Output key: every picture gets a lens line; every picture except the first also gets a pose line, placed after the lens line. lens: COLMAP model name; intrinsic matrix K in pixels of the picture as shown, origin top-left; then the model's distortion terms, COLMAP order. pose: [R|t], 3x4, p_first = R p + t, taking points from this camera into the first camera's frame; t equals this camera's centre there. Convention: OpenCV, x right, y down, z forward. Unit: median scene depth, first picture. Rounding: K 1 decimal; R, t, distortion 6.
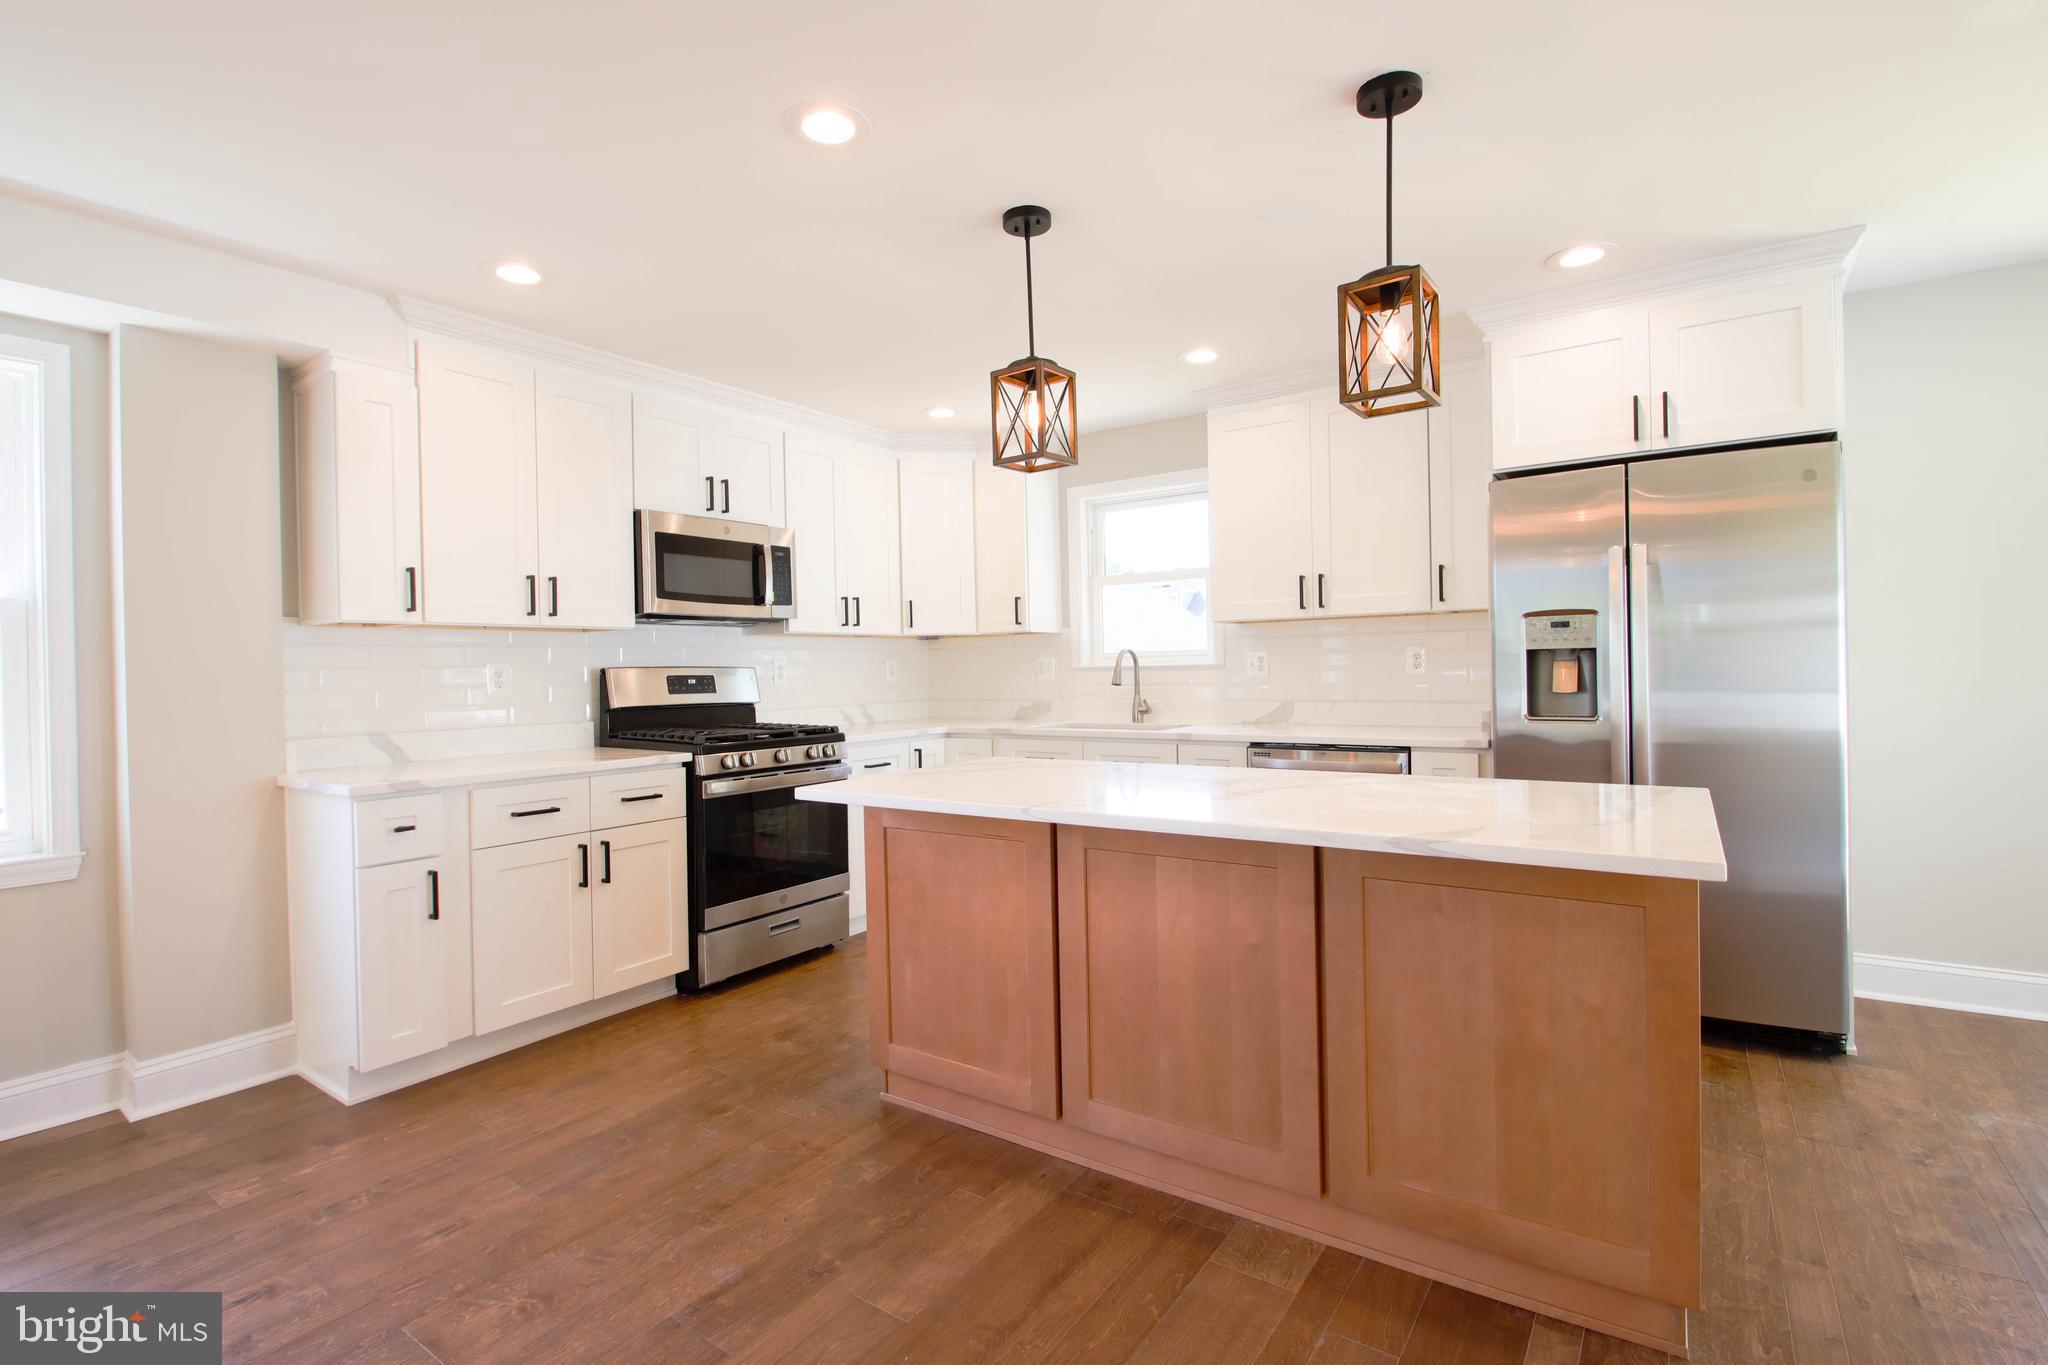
lens RADIAL K [[950.2, 0, 1006.9], [0, 950.2, 678.6], [0, 0, 1]] dist [0.003474, -0.010376]
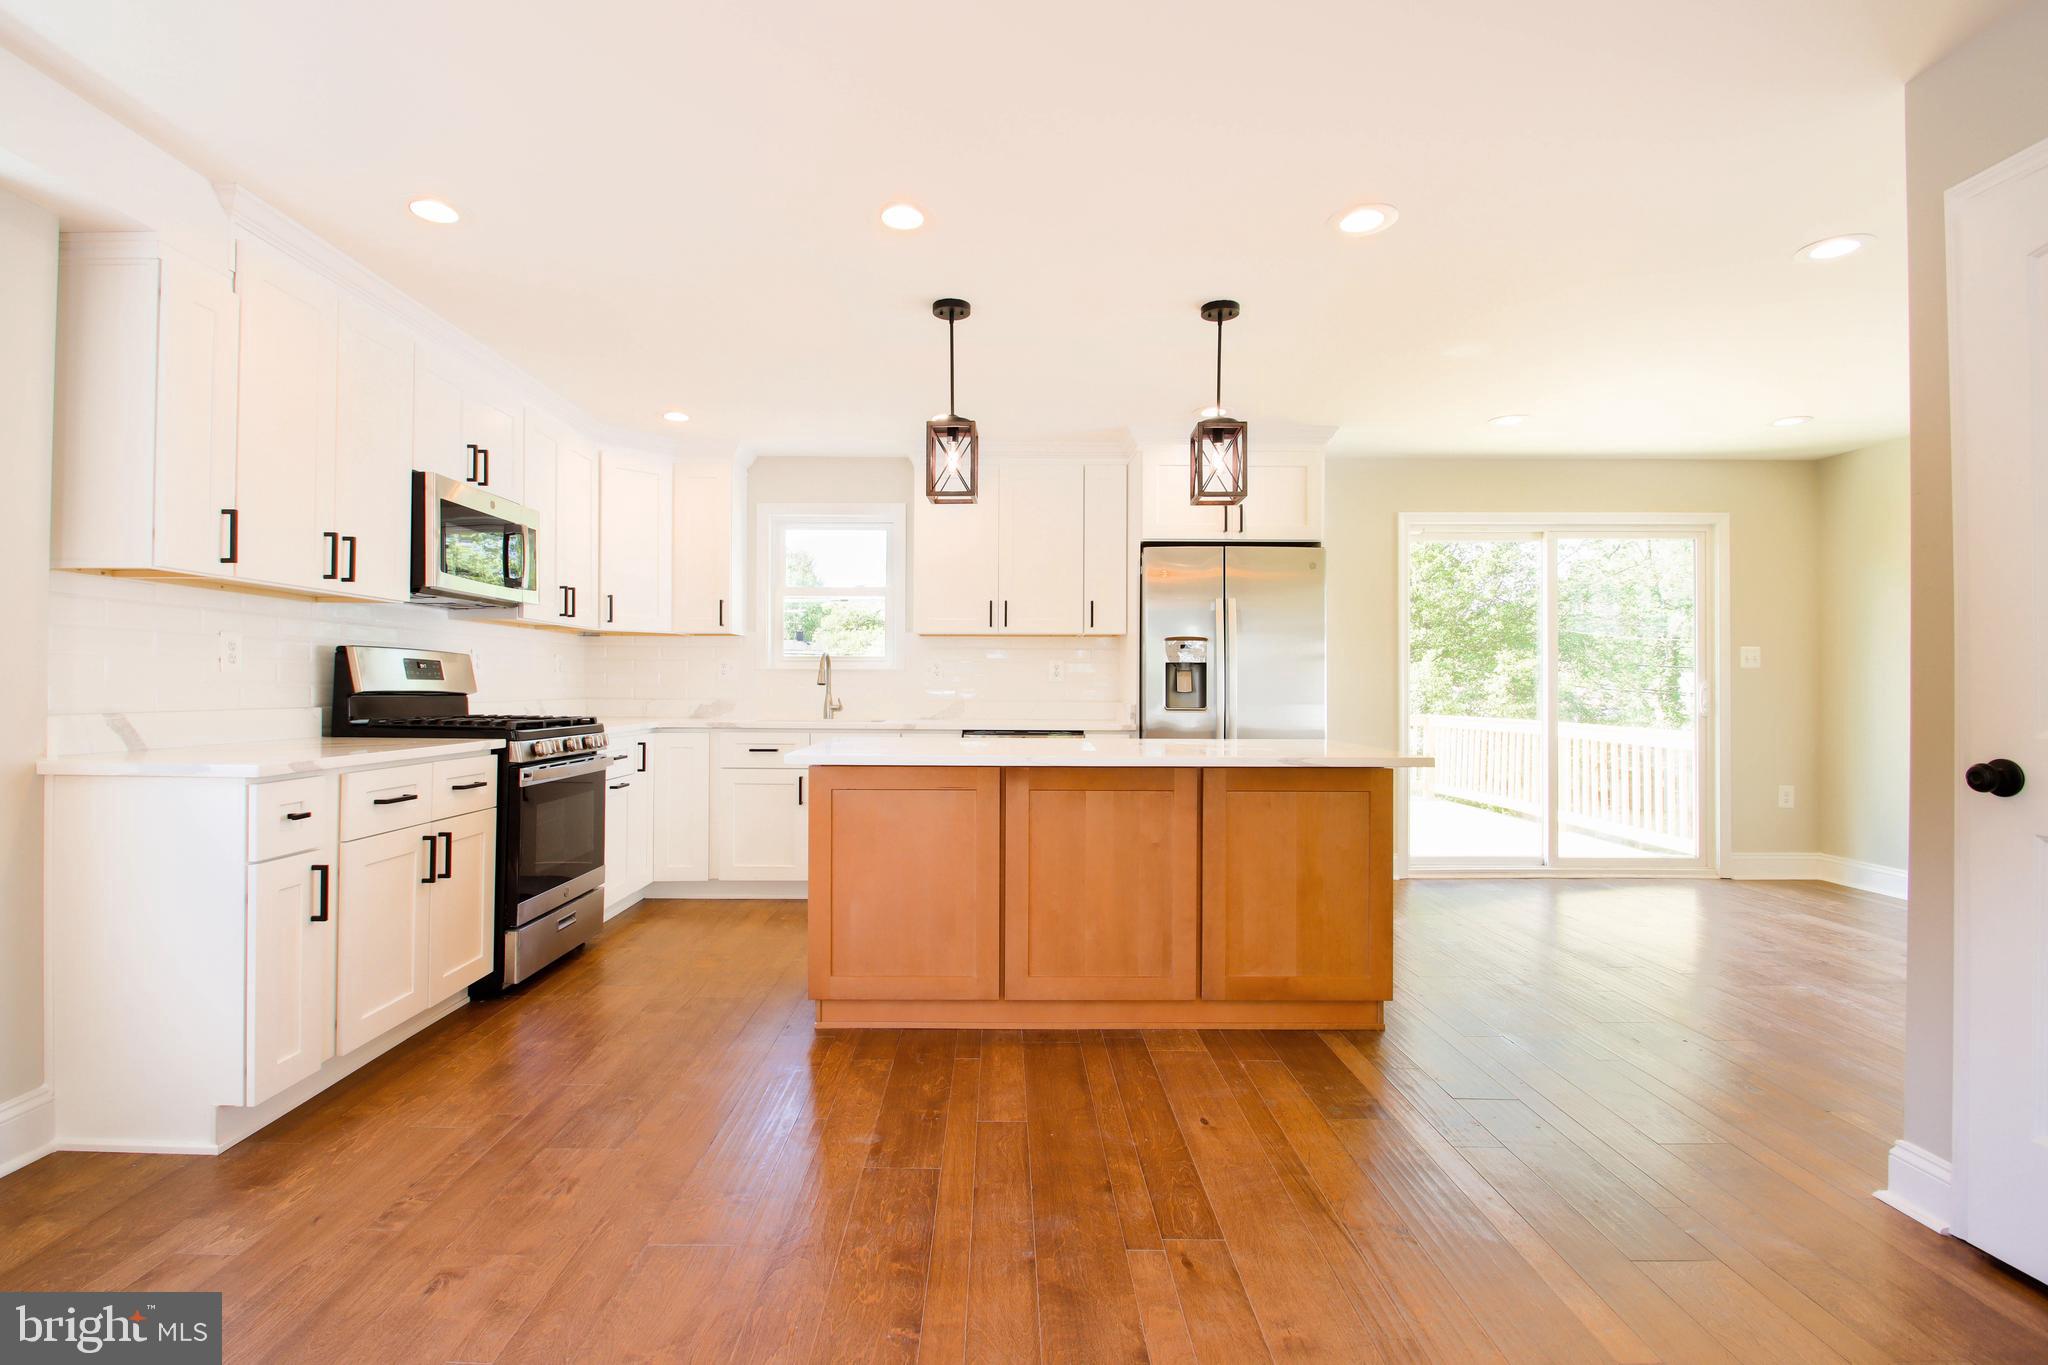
lens RADIAL K [[950.2, 0, 1002.1], [0, 950.2, 678.6], [0, 0, 1]] dist [0.003474, -0.010376]
pose [[0.813187, 0.029326, 0.581264, -0.534516], [-0.015152, 0.999458, -0.029227, 0.042635], [-0.581806, 0.014960, 0.813190, -0.061471]]
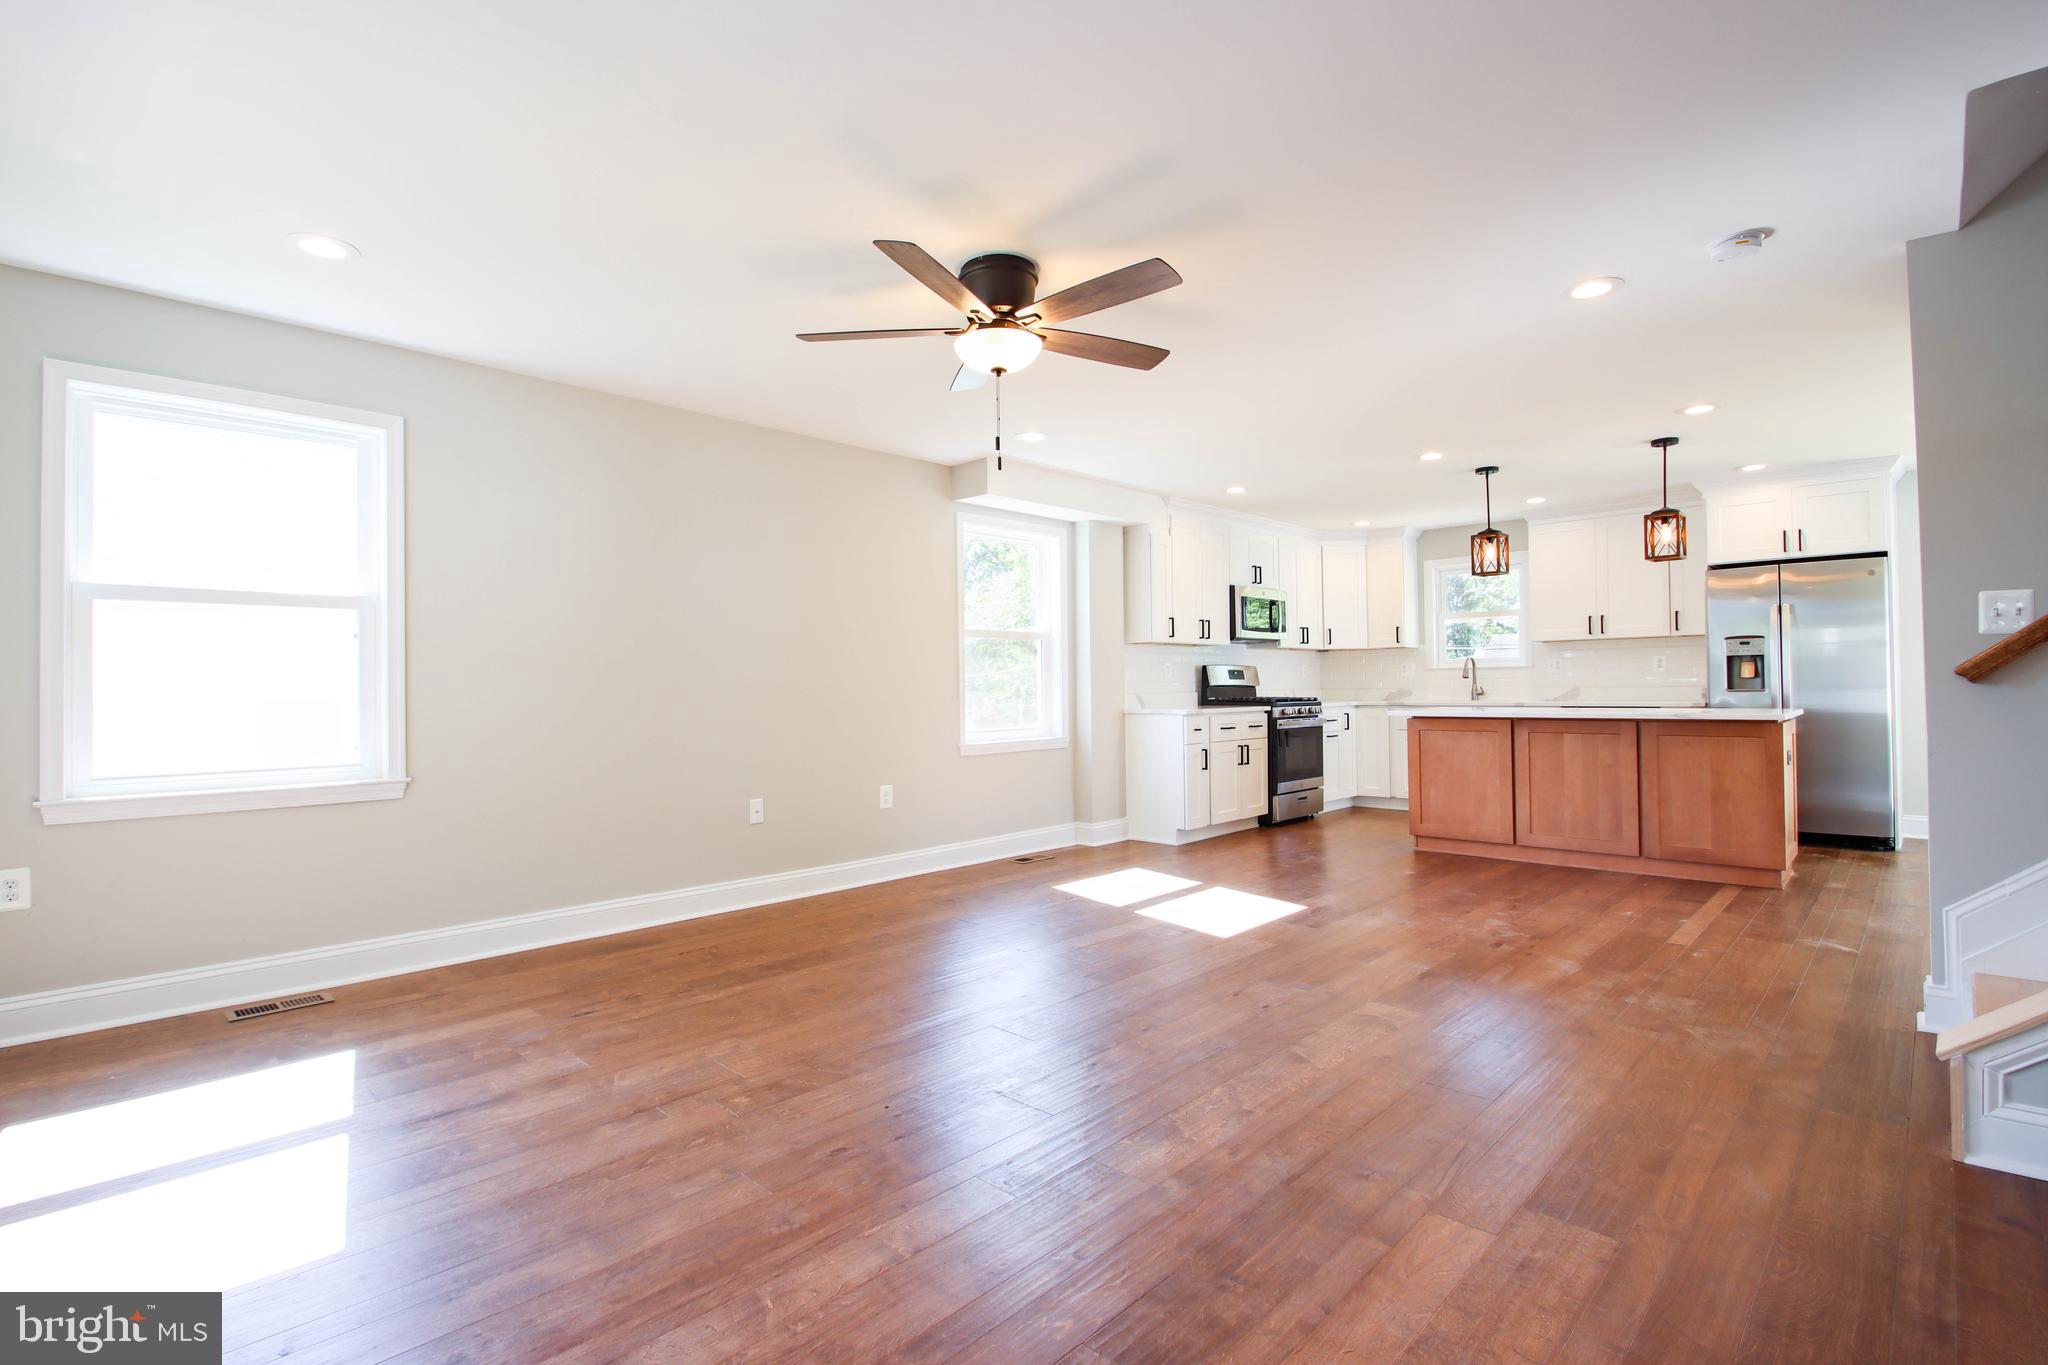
lens RADIAL K [[950.2, 0, 1000.3], [0, 950.2, 677.3], [0, 0, 1]] dist [0.003474, -0.010376]
pose [[0.986542, 0.006213, -0.163391, -0.633508], [-0.009373, 0.999783, -0.018577, 0.066515], [0.163240, 0.019859, 0.986386, -1.217832]]
